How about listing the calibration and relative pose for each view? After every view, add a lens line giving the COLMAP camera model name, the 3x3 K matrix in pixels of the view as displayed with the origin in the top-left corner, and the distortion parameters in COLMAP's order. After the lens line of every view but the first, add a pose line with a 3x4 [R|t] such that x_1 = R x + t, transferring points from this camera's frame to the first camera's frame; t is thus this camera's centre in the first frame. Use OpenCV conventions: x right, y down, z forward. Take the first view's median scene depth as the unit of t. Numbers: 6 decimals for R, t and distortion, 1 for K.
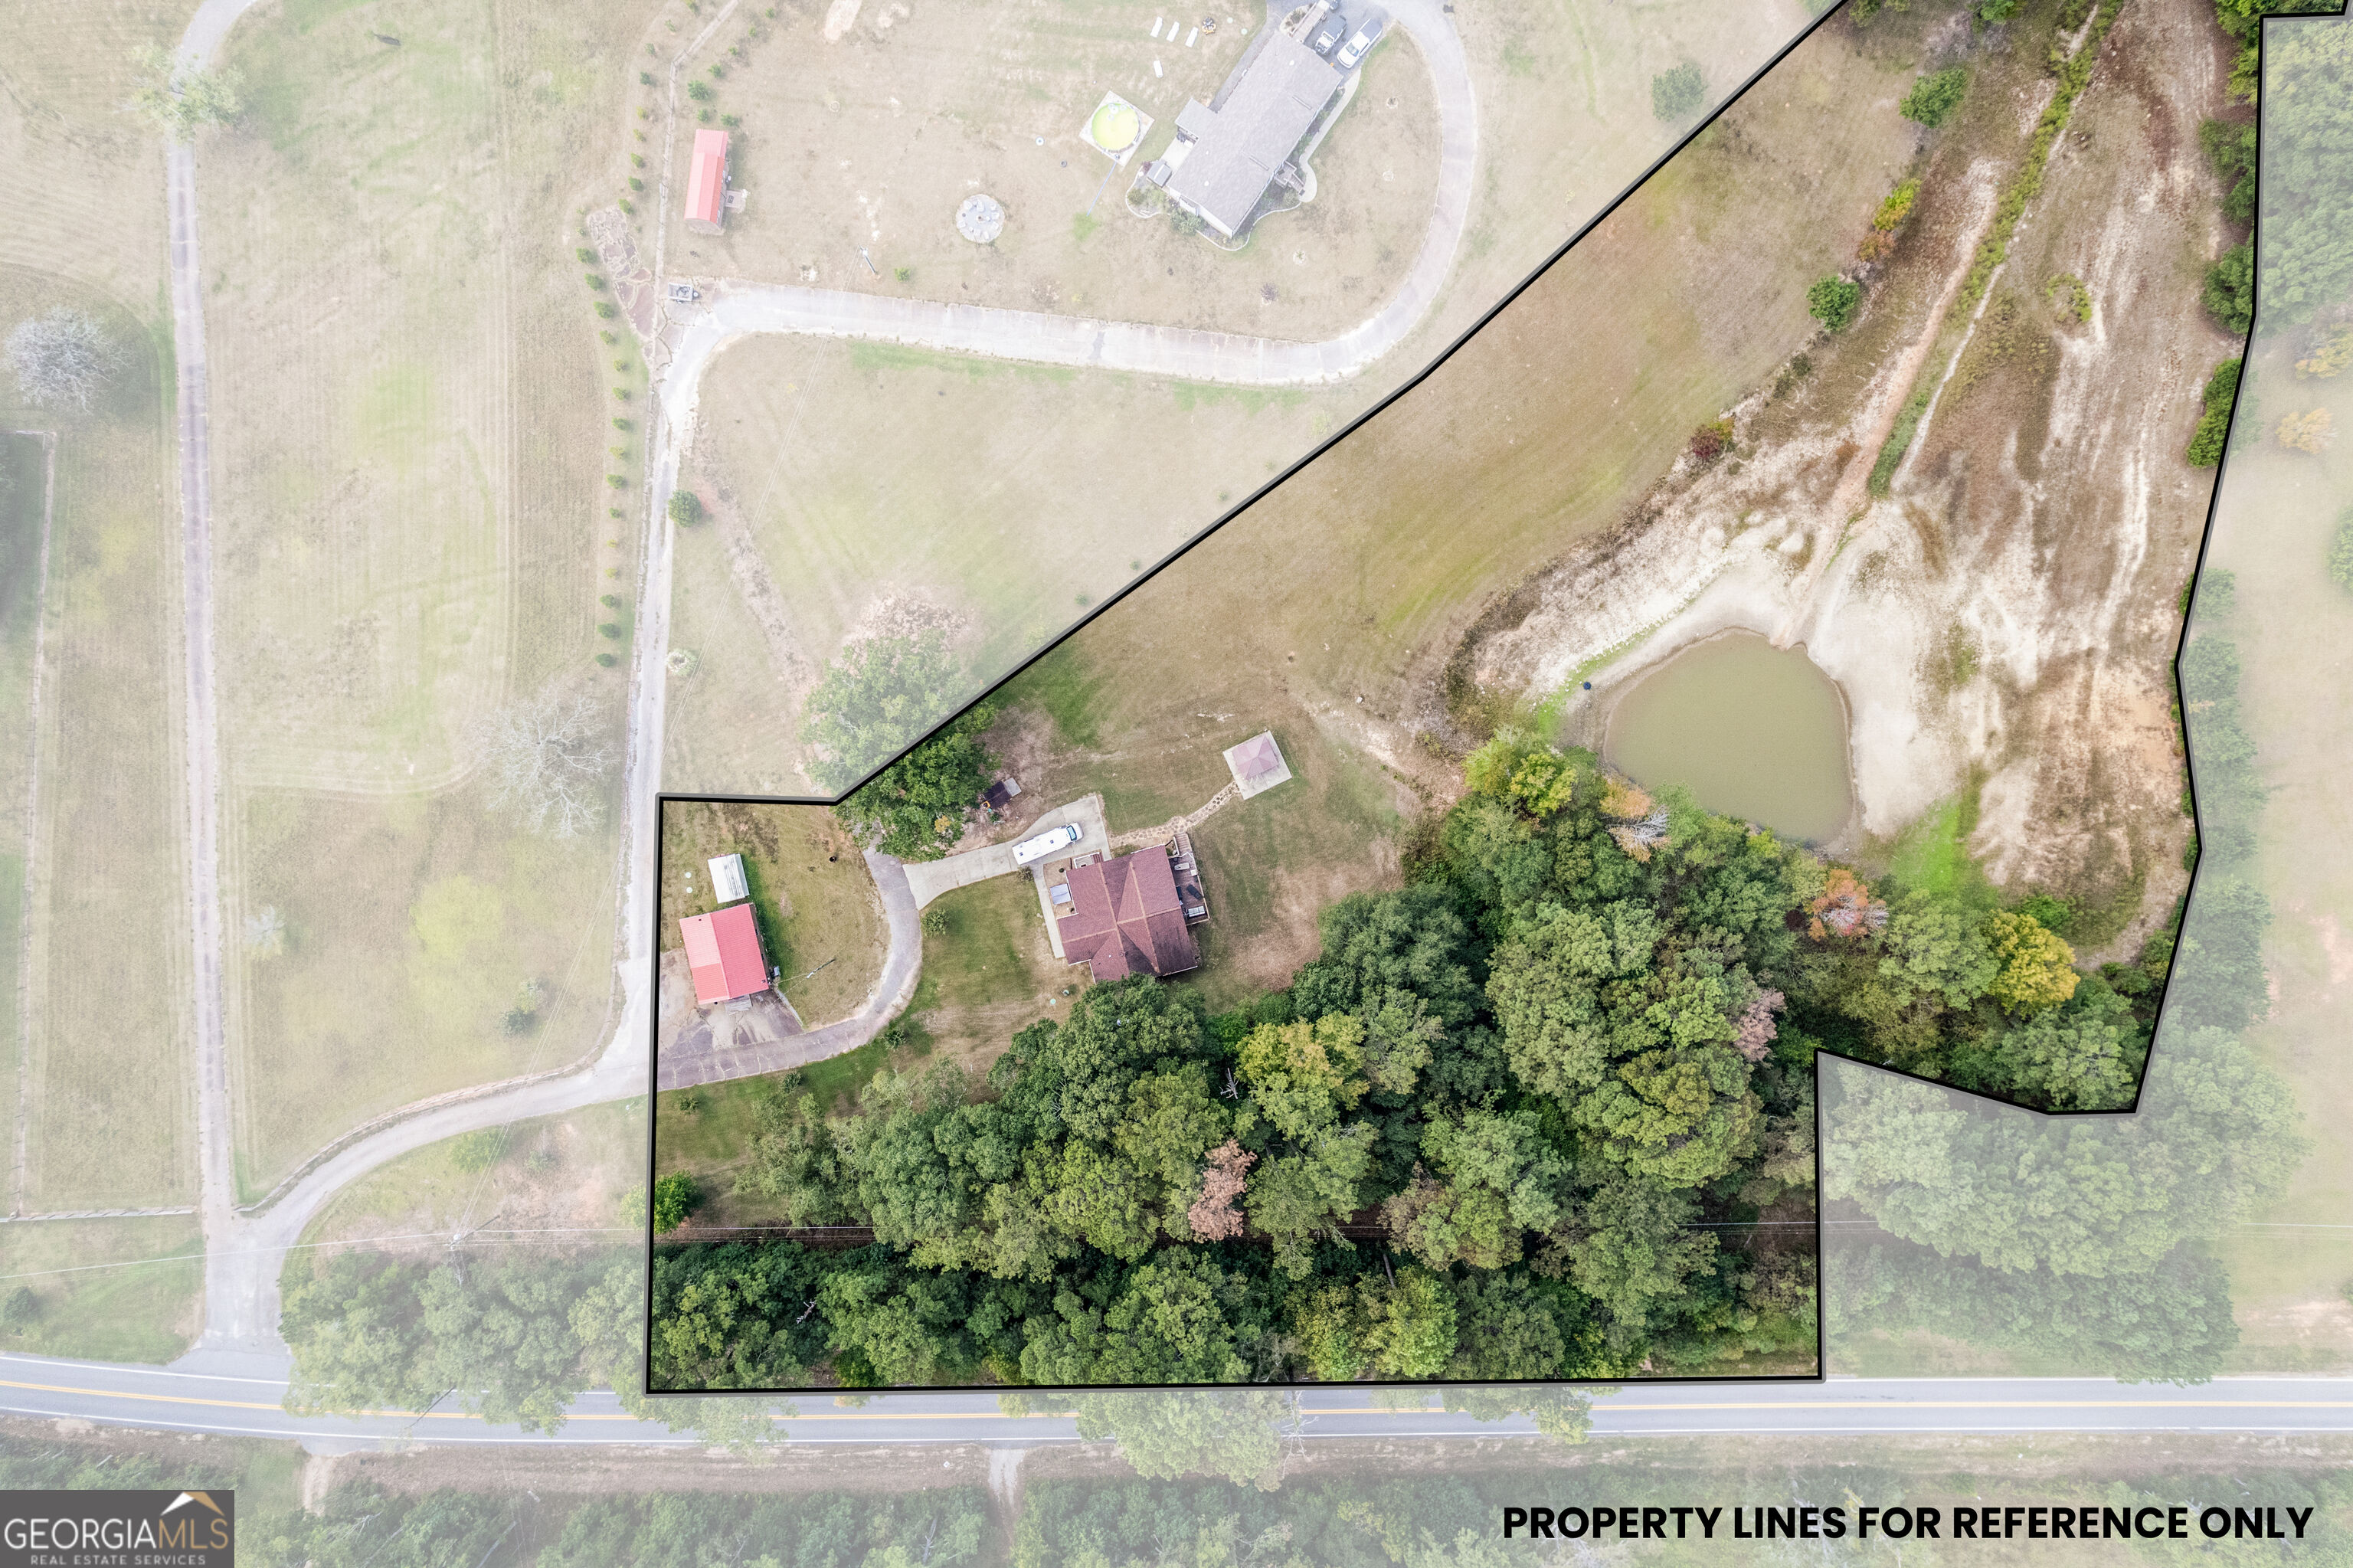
lens RADIAL K [[1507.8, 0, 1175.6], [0, 1507.8, 789.7], [0, 0, 1]] dist [-0.063778, 0.049065]
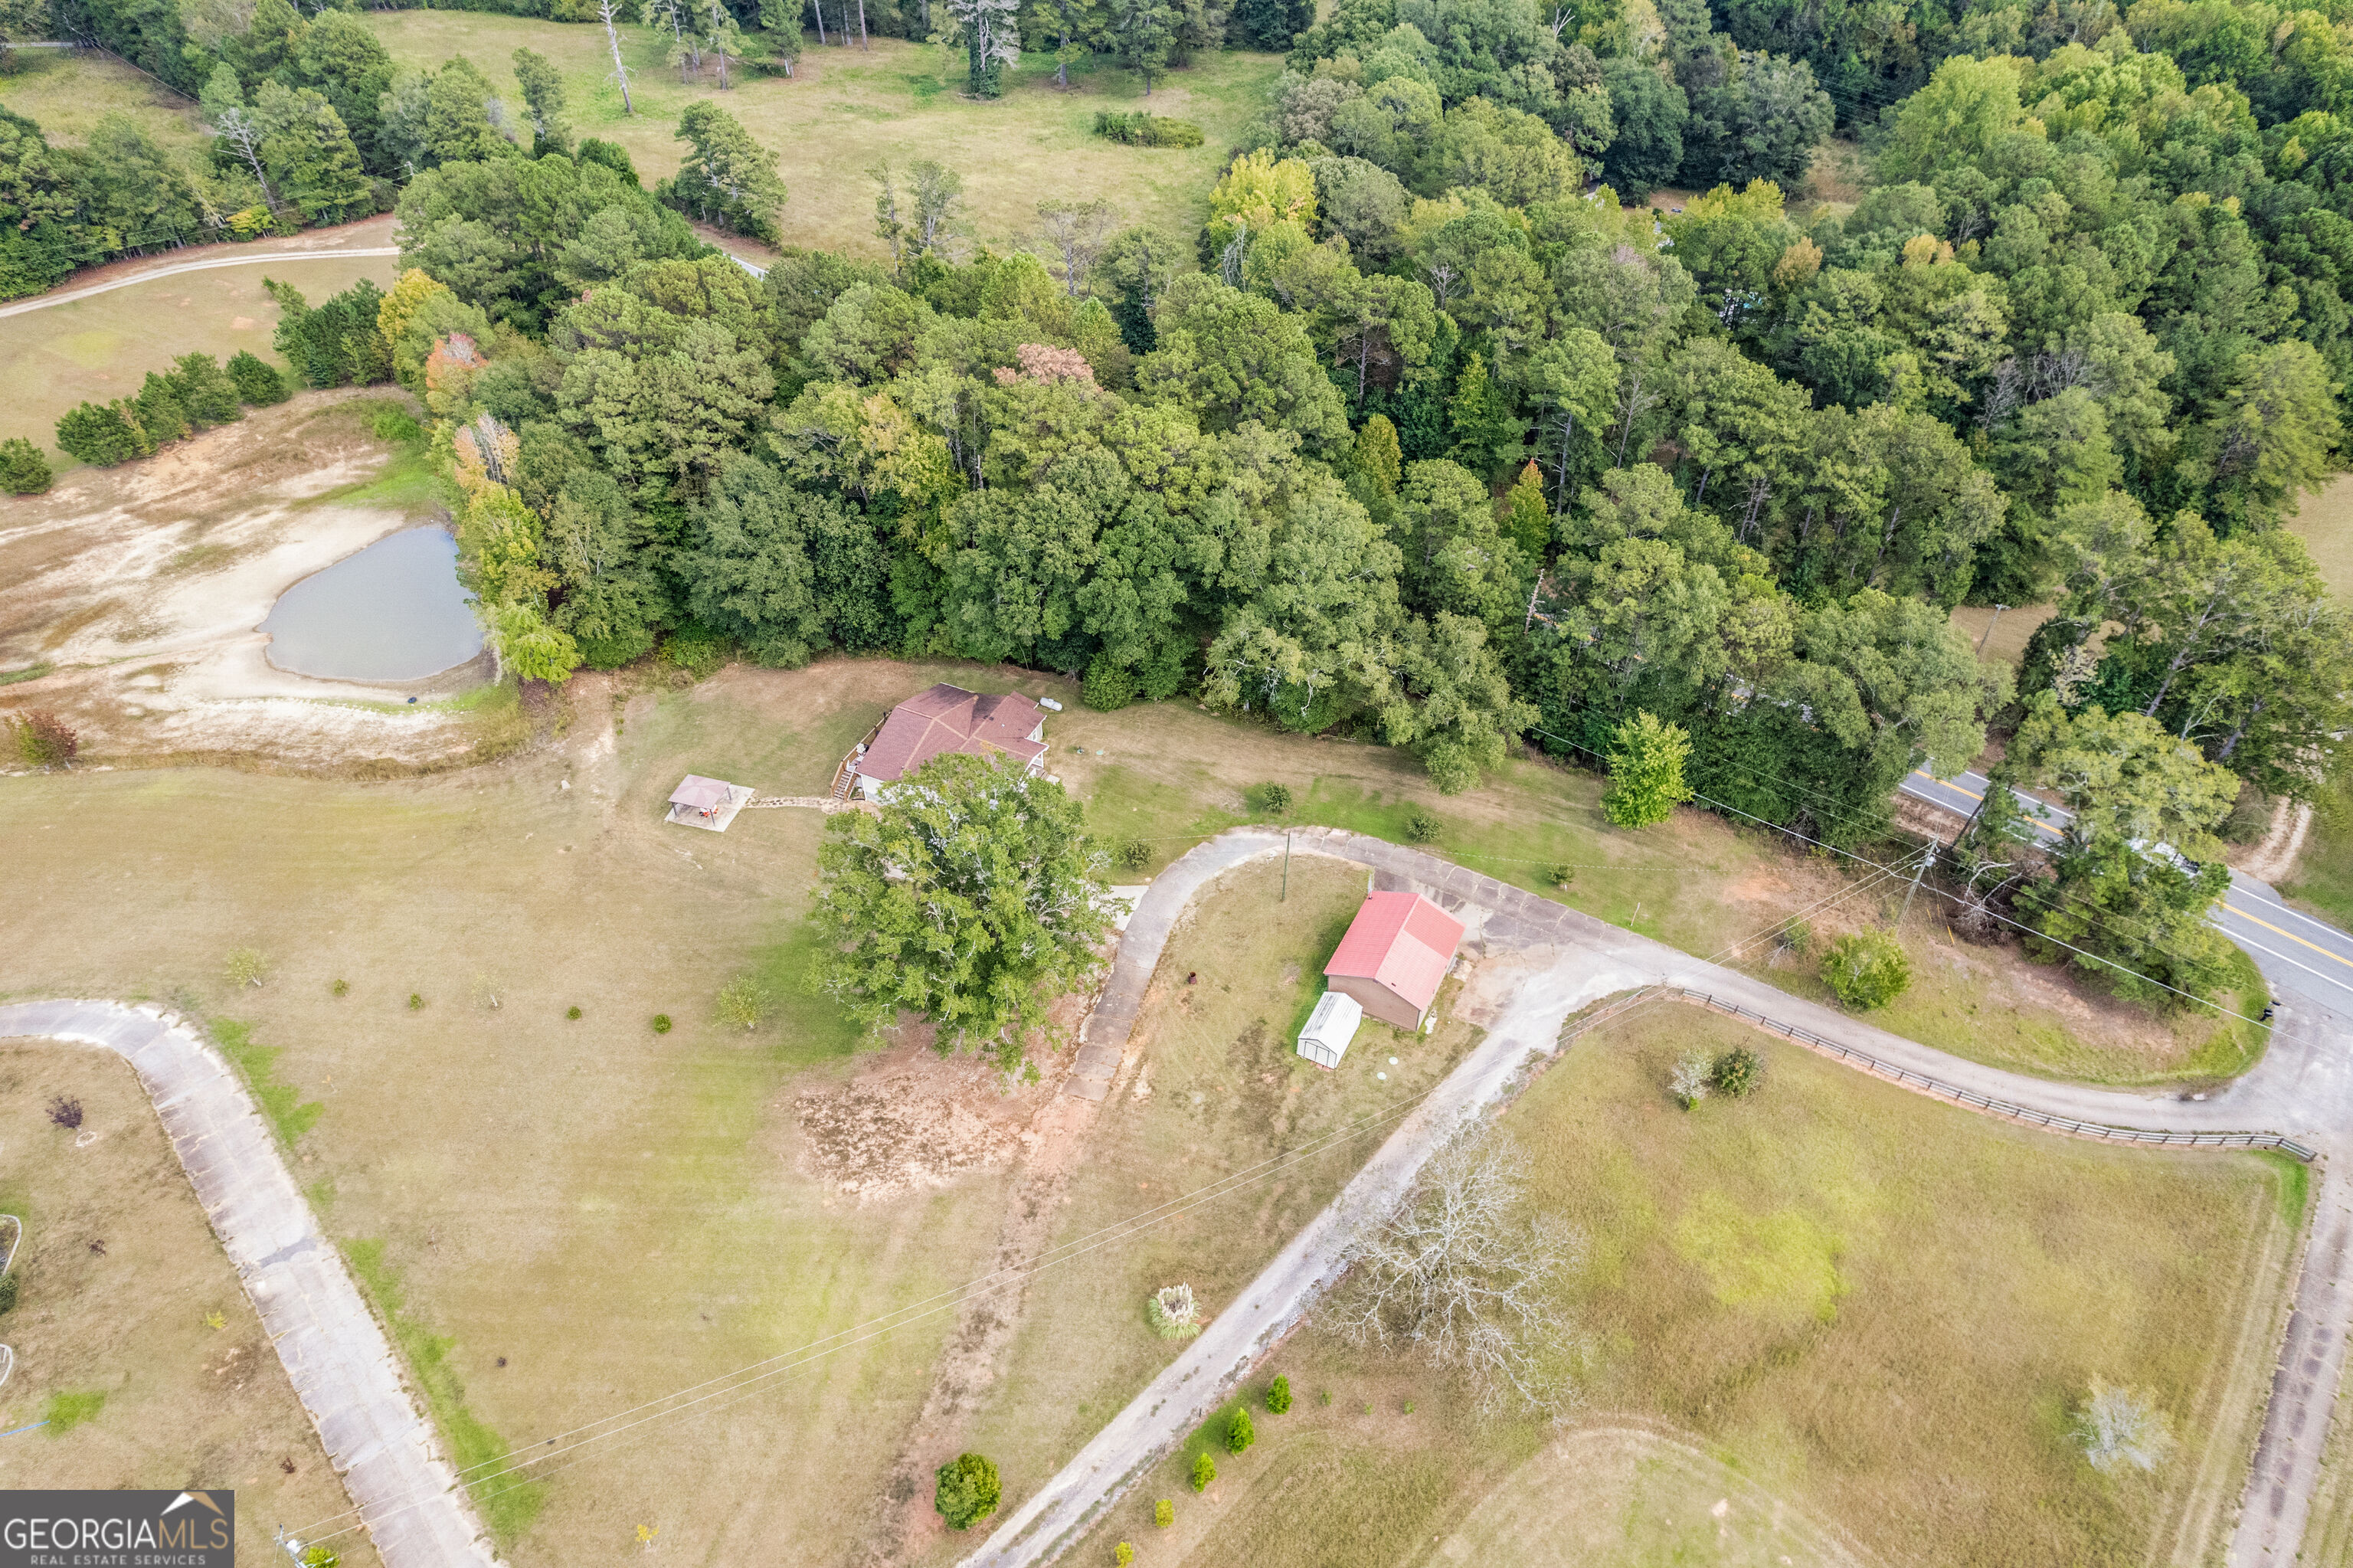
lens RADIAL K [[1507.8, 0, 1180.1], [0, 1507.8, 782.5], [0, 0, 1]] dist [-0.063778, 0.049065]
pose [[-0.760785, -0.431799, 0.484516, -0.507464], [0.648940, -0.516578, 0.558591, -0.289178], [0.009092, 0.739389, 0.673217, 0.462139]]
